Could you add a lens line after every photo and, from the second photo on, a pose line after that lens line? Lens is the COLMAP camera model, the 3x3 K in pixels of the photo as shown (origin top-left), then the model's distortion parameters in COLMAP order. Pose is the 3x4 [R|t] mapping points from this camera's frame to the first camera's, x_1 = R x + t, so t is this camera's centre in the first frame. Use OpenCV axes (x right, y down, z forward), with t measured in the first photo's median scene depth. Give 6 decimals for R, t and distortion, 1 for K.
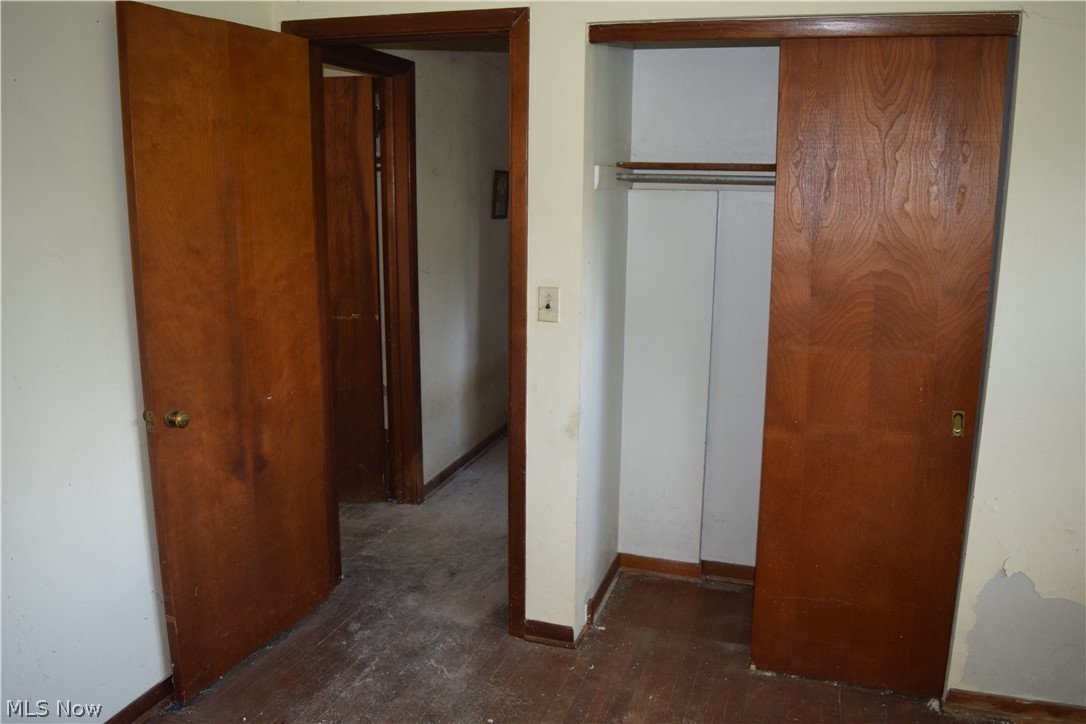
lens RADIAL K [[850.1, 0, 541.5], [0, 850.1, 359.9], [0, 0, 1]] dist [-0.097909, 0.023524]
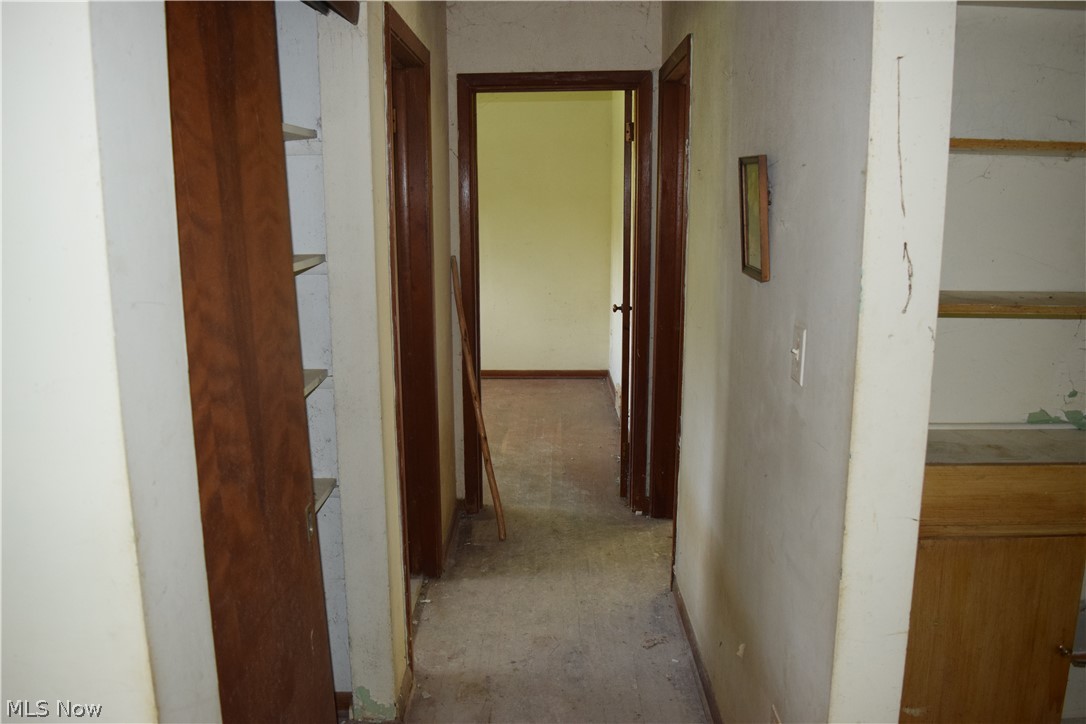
lens RADIAL K [[850.1, 0, 541.5], [0, 850.1, 359.9], [0, 0, 1]] dist [-0.097909, 0.023524]
pose [[-0.955717, 0.051368, -0.289770, 0.301643], [-0.062884, 0.926261, 0.371600, -0.500526], [0.287491, 0.373366, -0.882013, 2.446335]]
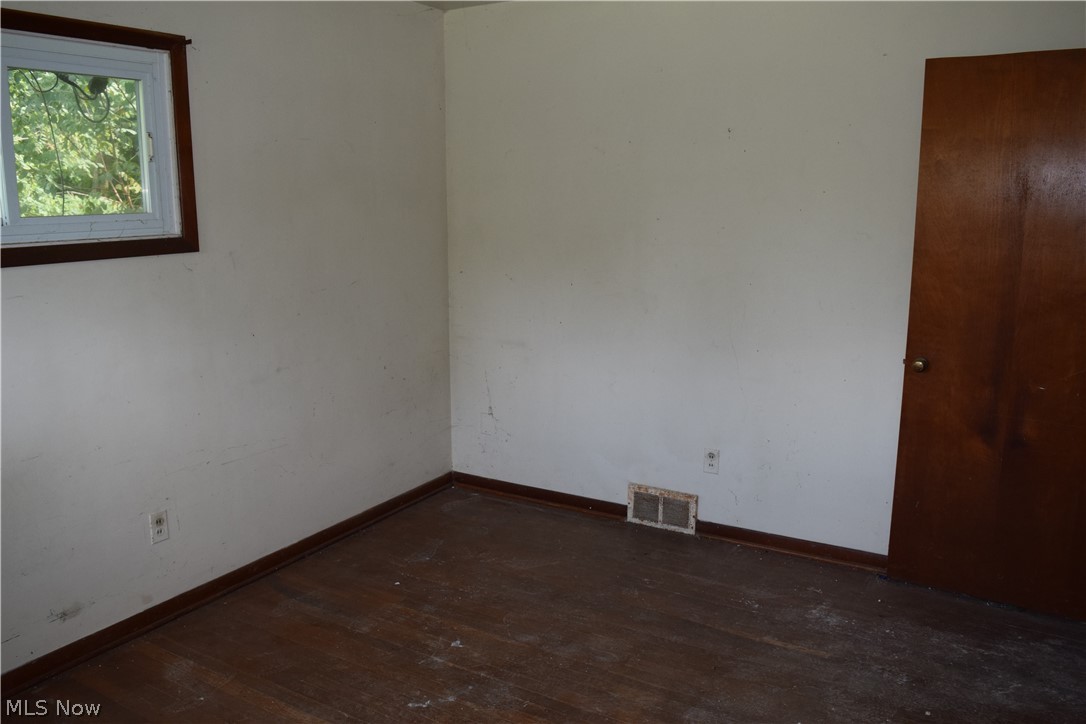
lens RADIAL K [[850.1, 0, 541.5], [0, 850.1, 359.9], [0, 0, 1]] dist [-0.097909, 0.023524]
pose [[-0.211225, 0.184196, -0.959925, 0.836609], [-0.198949, 0.953422, 0.226726, -0.103342], [0.956976, 0.238867, -0.164741, 0.552863]]
